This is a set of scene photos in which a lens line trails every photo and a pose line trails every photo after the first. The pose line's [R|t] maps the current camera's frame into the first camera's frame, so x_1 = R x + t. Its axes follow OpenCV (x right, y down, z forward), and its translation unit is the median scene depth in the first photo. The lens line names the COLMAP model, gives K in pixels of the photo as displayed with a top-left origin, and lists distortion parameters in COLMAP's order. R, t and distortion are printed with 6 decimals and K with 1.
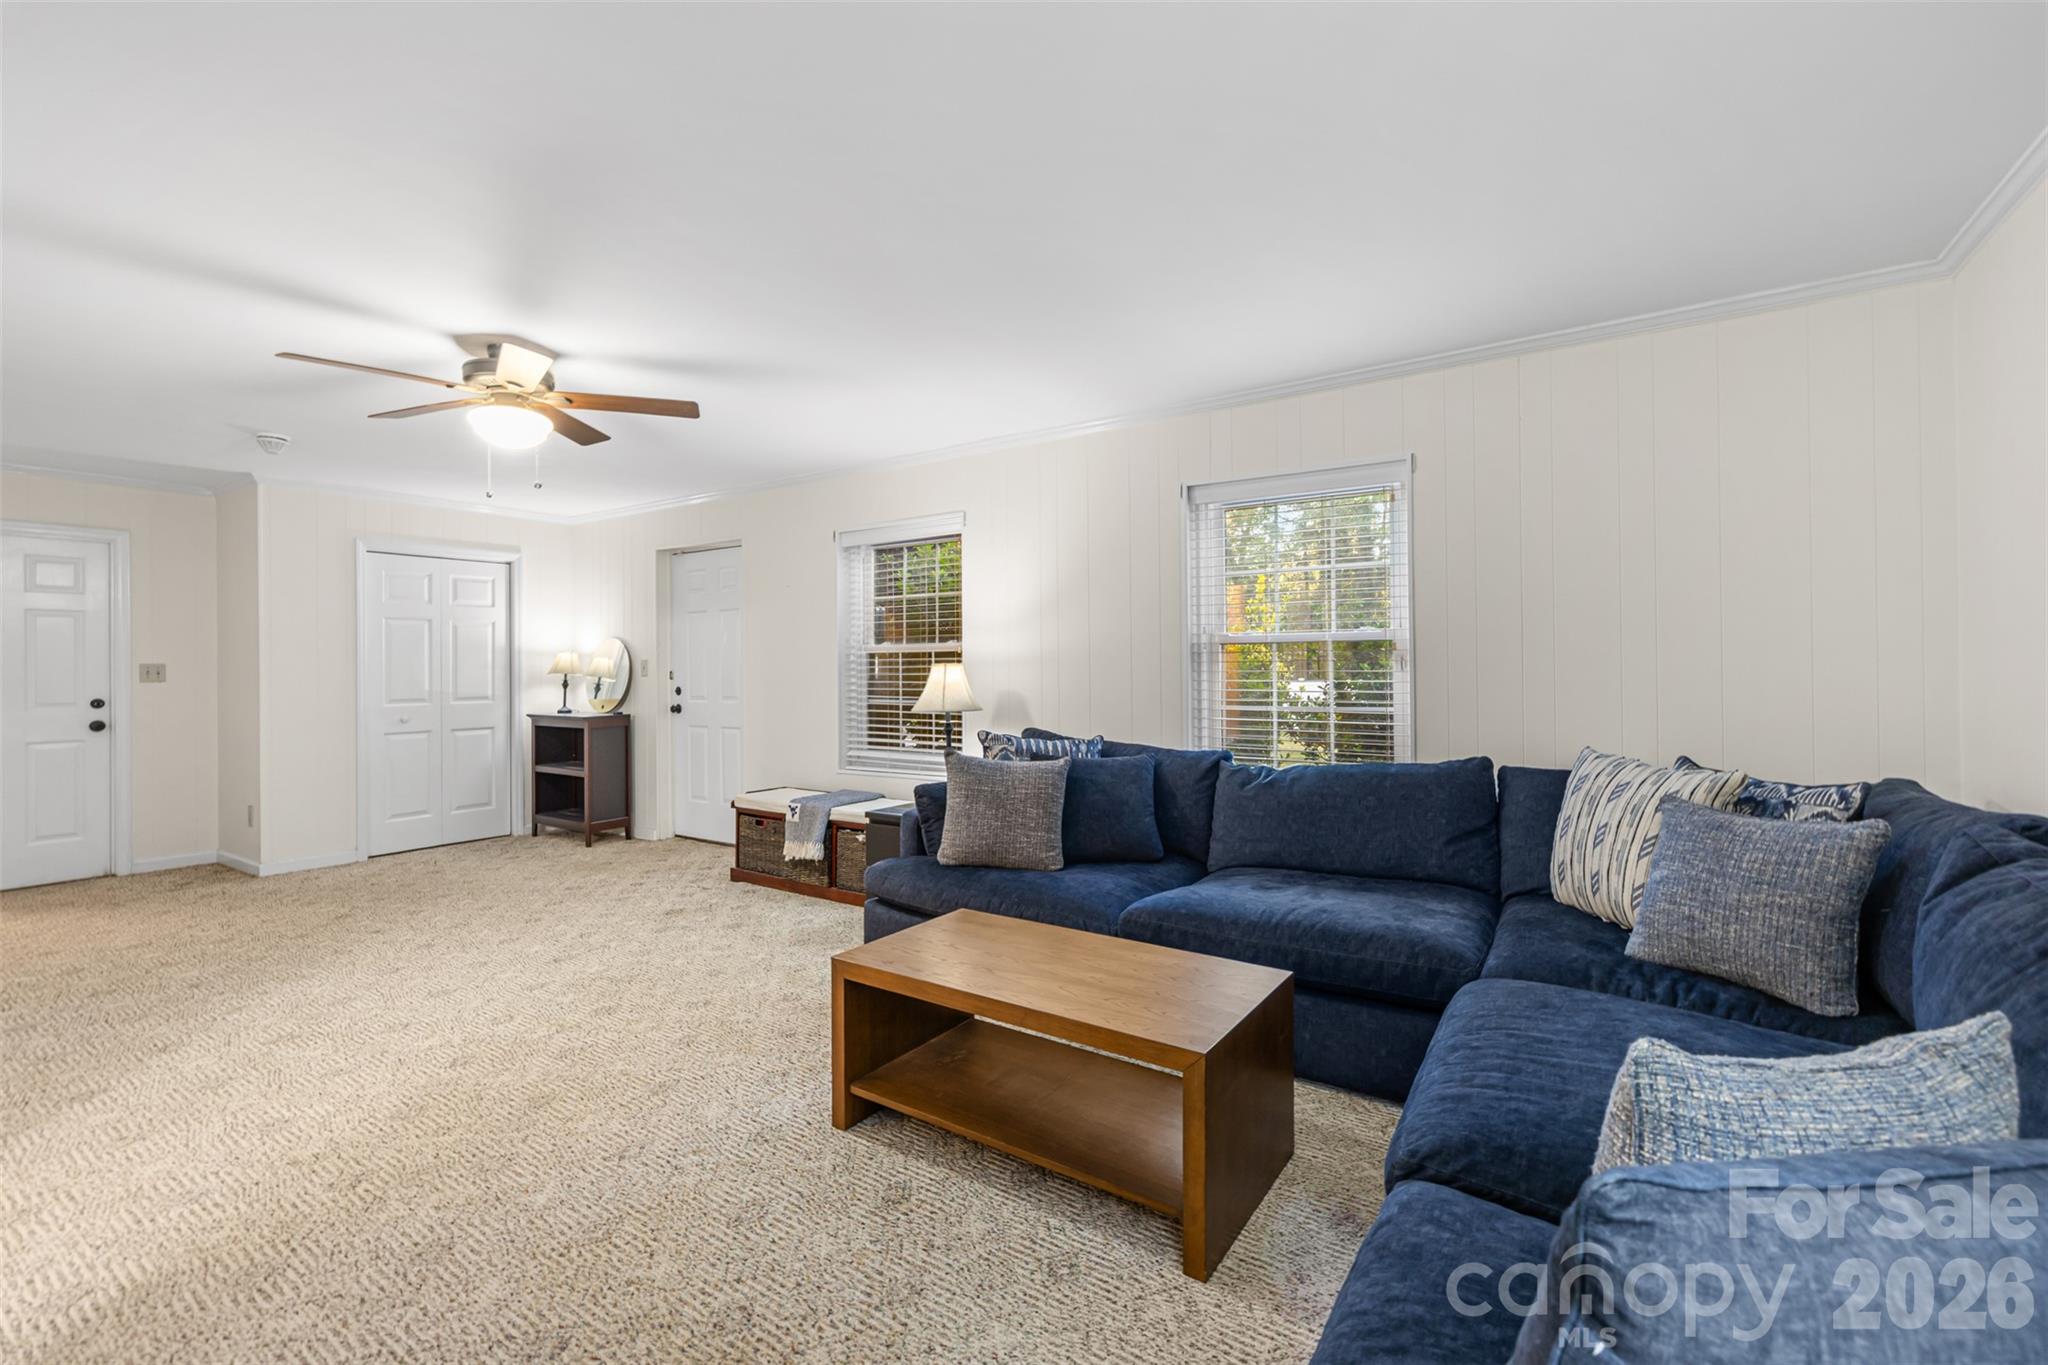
lens RADIAL K [[862.5, 0, 1022.8], [0, 862.5, 676.0], [0, 0, 1]] dist [0.001390, -0.000057]
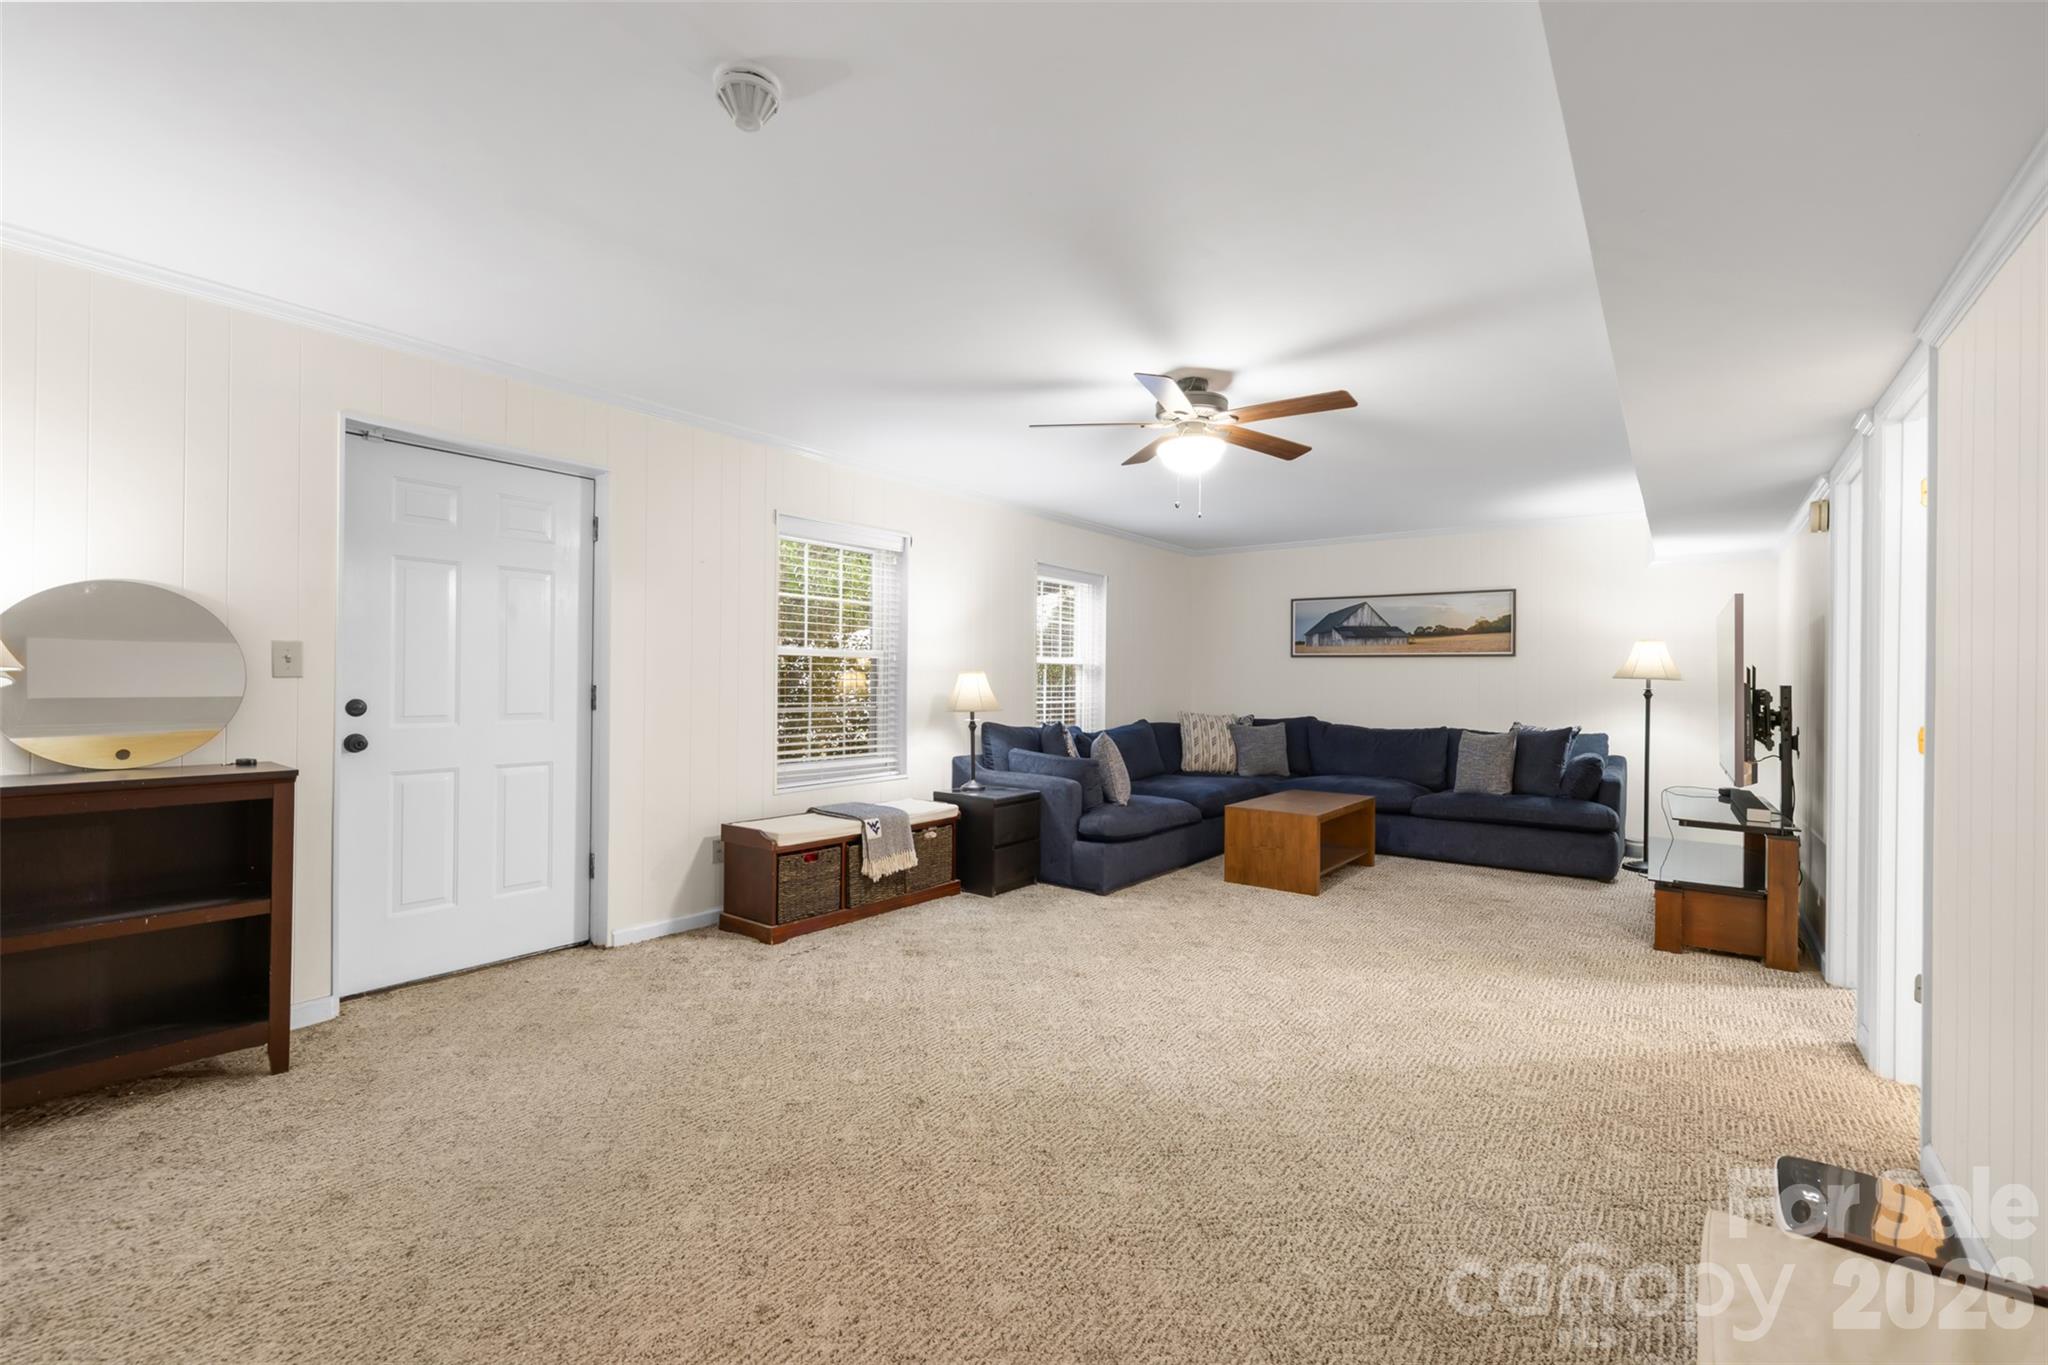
lens RADIAL K [[862.5, 0, 1019.9], [0, 862.5, 685.9], [0, 0, 1]] dist [0.001390, -0.000057]
pose [[0.074418, 0.004125, 0.997219, -1.460425], [0.000636, 0.999991, -0.004184, 0.012212], [-0.997227, 0.000945, 0.074414, 0.965371]]
